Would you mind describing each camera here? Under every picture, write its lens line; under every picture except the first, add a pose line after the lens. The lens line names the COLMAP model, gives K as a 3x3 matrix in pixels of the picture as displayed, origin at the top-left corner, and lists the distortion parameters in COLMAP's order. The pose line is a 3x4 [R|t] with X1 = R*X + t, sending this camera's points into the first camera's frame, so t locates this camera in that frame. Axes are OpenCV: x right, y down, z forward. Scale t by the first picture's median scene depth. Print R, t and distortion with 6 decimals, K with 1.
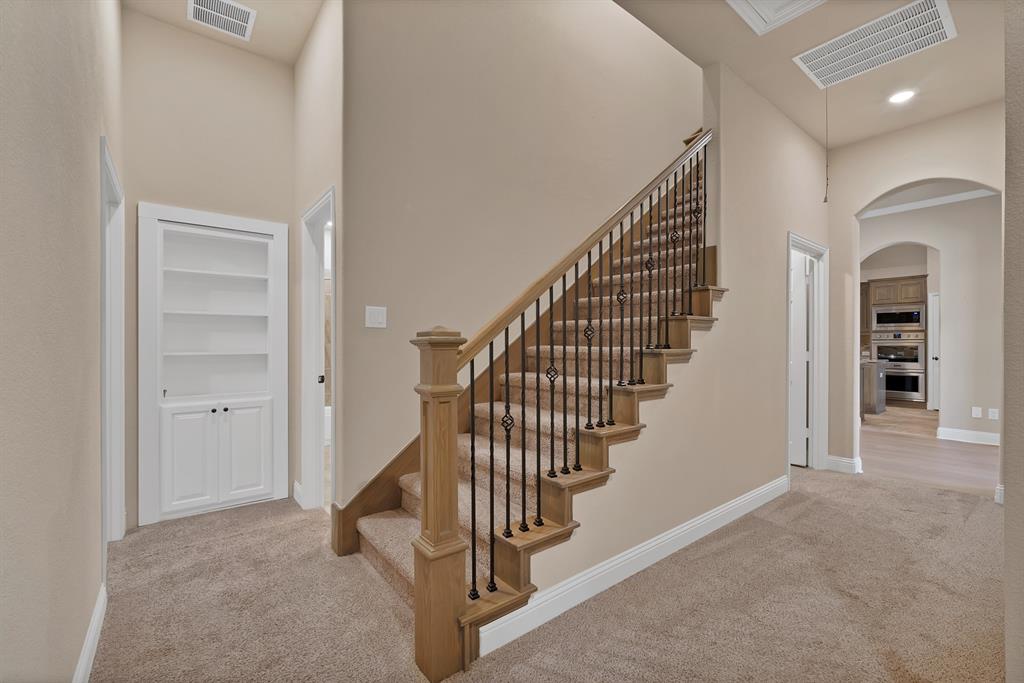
lens RADIAL K [[413.9, 0, 512.0], [0, 413.9, 341.5], [0, 0, 1]] dist [-0.003446, -0.000351]
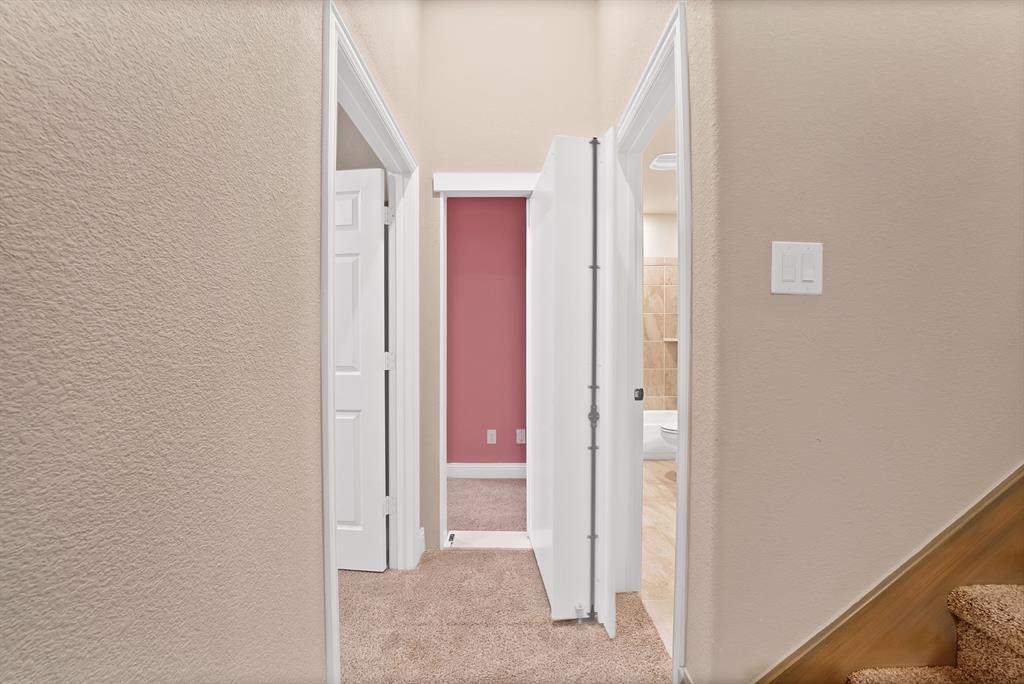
lens RADIAL K [[368.0, 0, 512.3], [0, 368.0, 345.0], [0, 0, 1]] dist [-0.021062, 0.000023]
pose [[0.774831, 0.005328, -0.632146, -0.311245], [0.001864, 0.999941, 0.010713, 0.010938], [0.632166, -0.009479, 0.774775, 0.536811]]
